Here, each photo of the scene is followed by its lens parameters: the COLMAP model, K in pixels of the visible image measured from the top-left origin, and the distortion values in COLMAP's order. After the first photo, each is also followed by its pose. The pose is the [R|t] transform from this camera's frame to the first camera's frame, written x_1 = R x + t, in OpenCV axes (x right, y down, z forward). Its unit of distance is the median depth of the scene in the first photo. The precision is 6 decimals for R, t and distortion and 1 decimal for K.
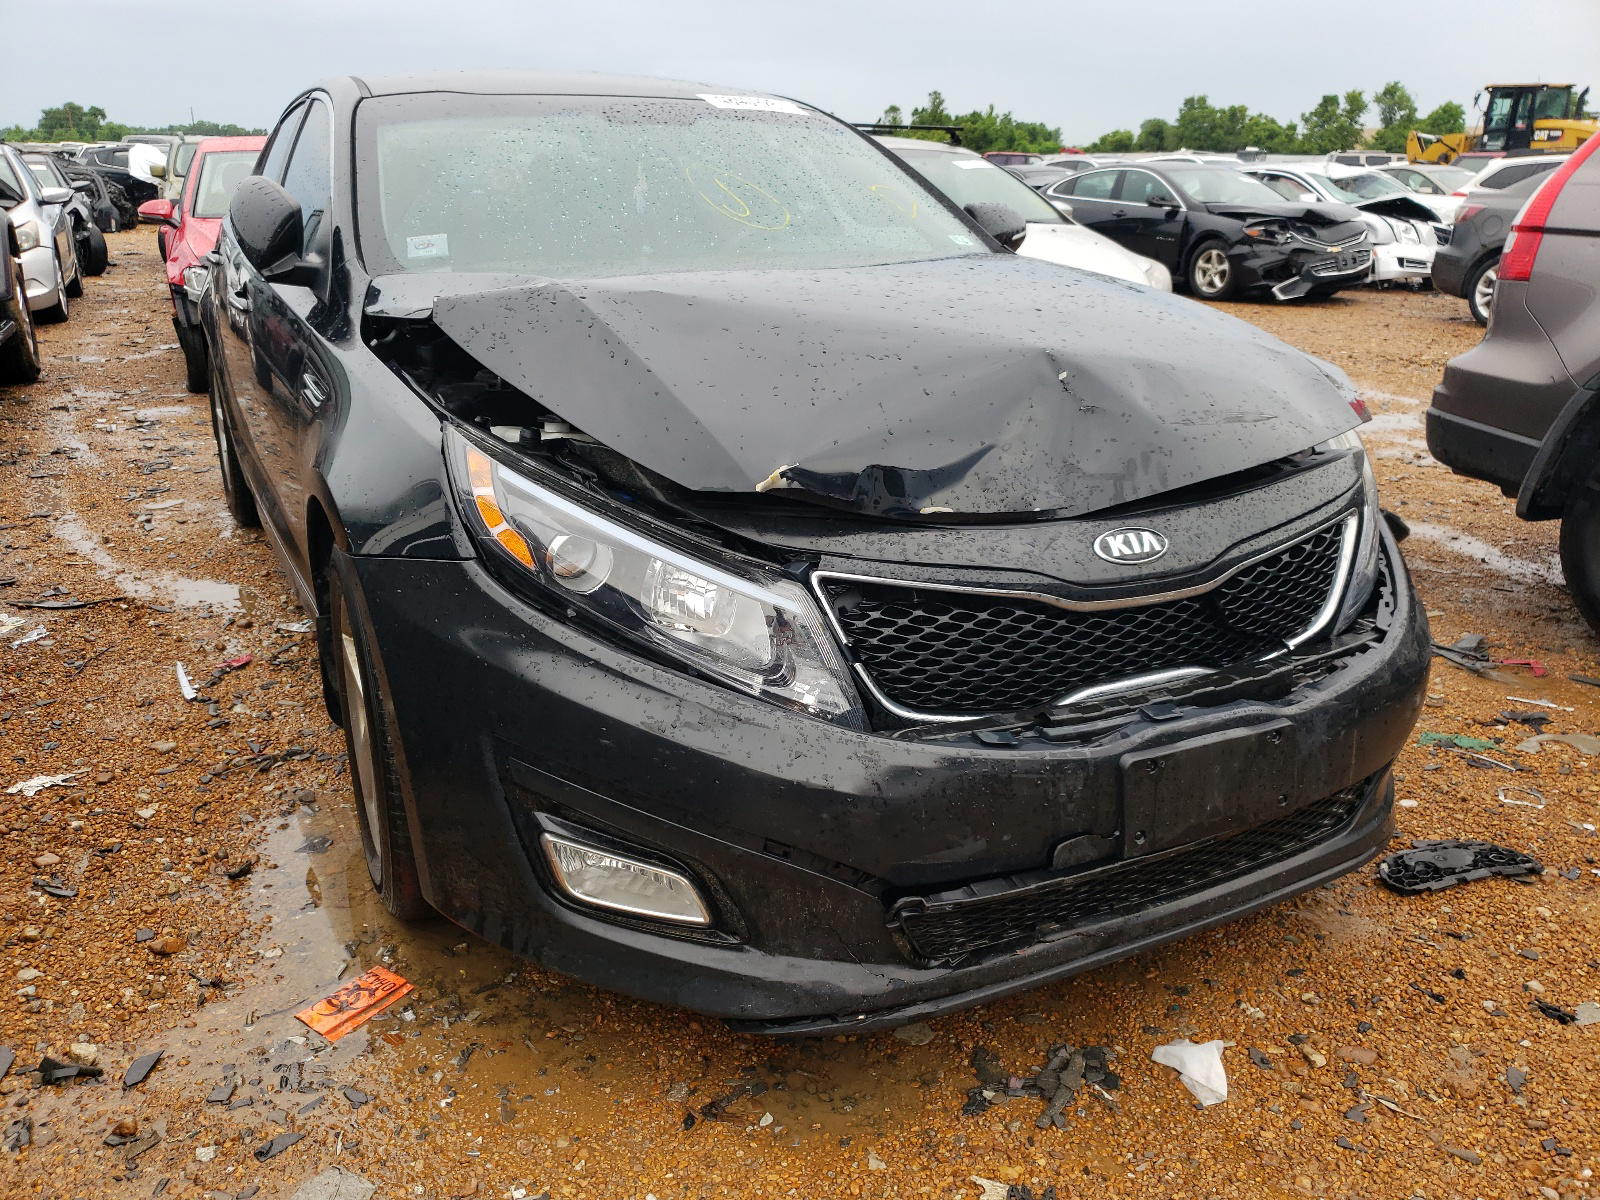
lens RADIAL K [[1216.7, 0, 800.0], [0, 1216.7, 600.0], [0, 0, 1]] dist [0.009615, 0.009749]
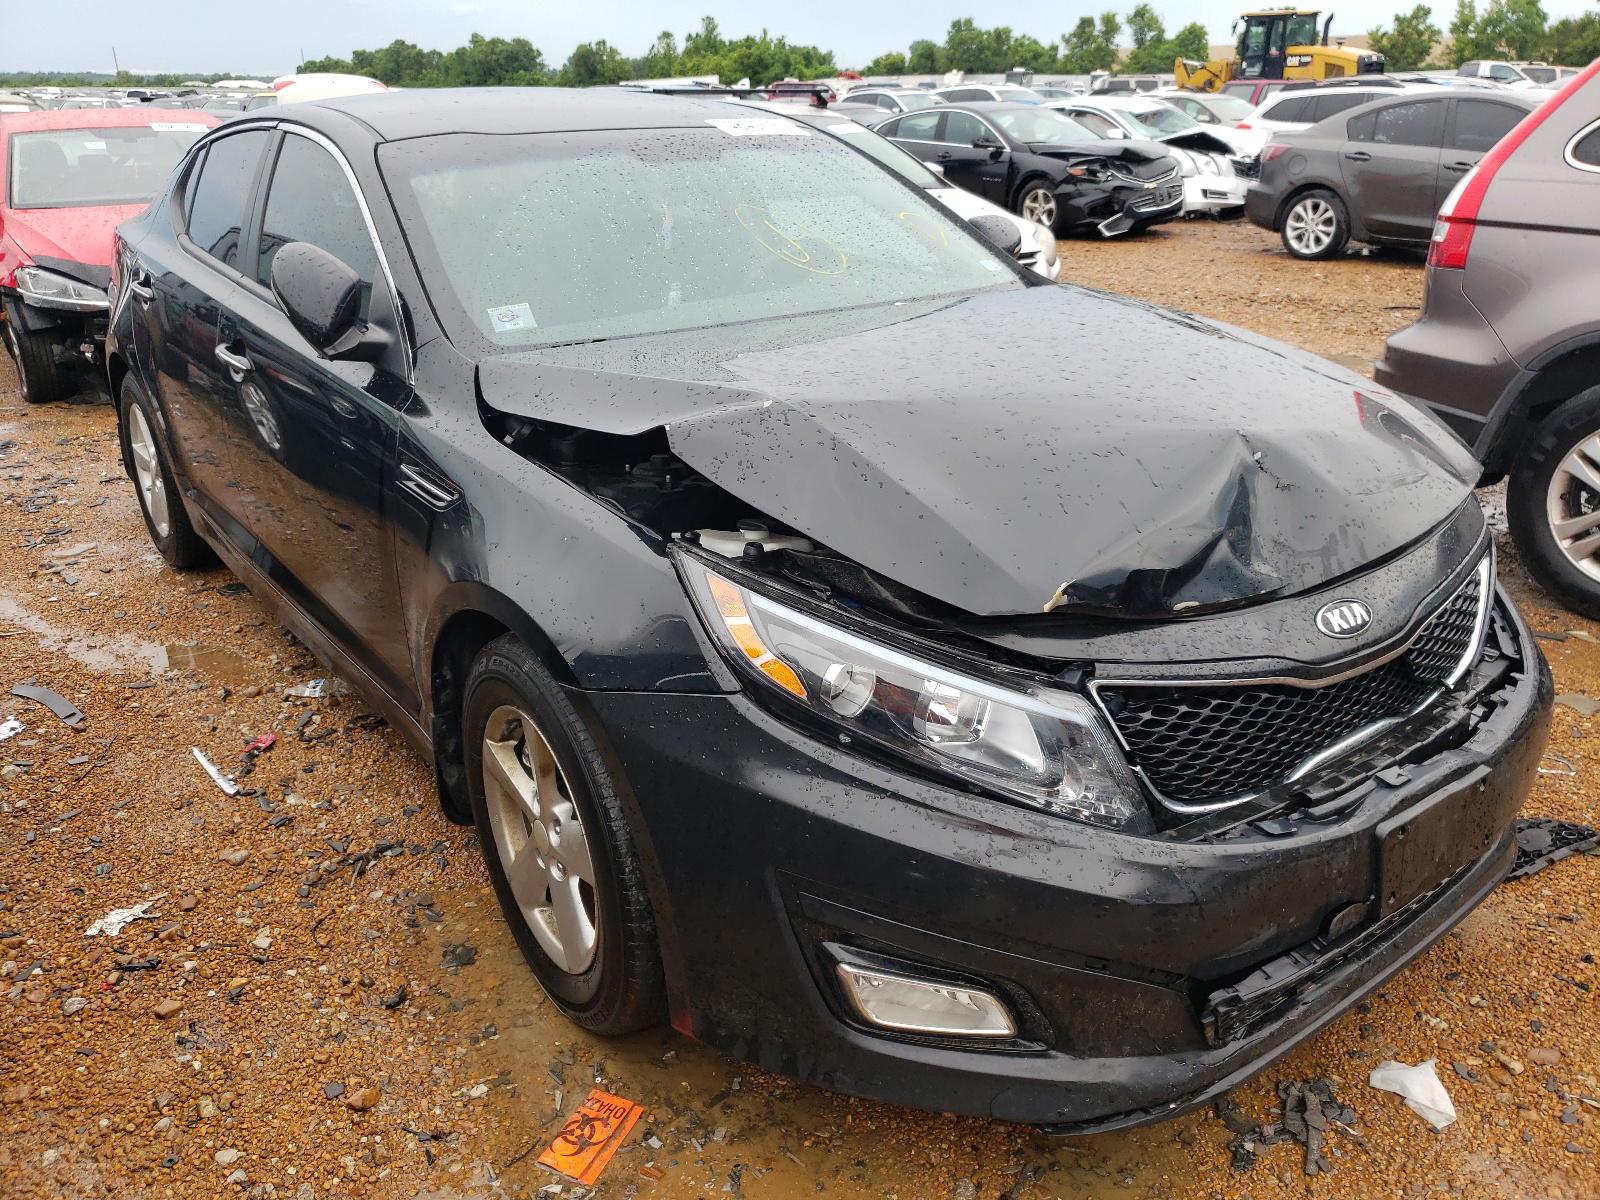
lens RADIAL K [[1220.9, 0, 801.5], [0, 1220.9, 564.5], [0, 0, 1]] dist [-0.010791, 0.041531]
pose [[0.985319, -0.078974, 0.151361, -0.298715], [0.074872, 0.996659, 0.032622, -0.137456], [-0.153432, -0.020810, 0.987940, 0.021487]]
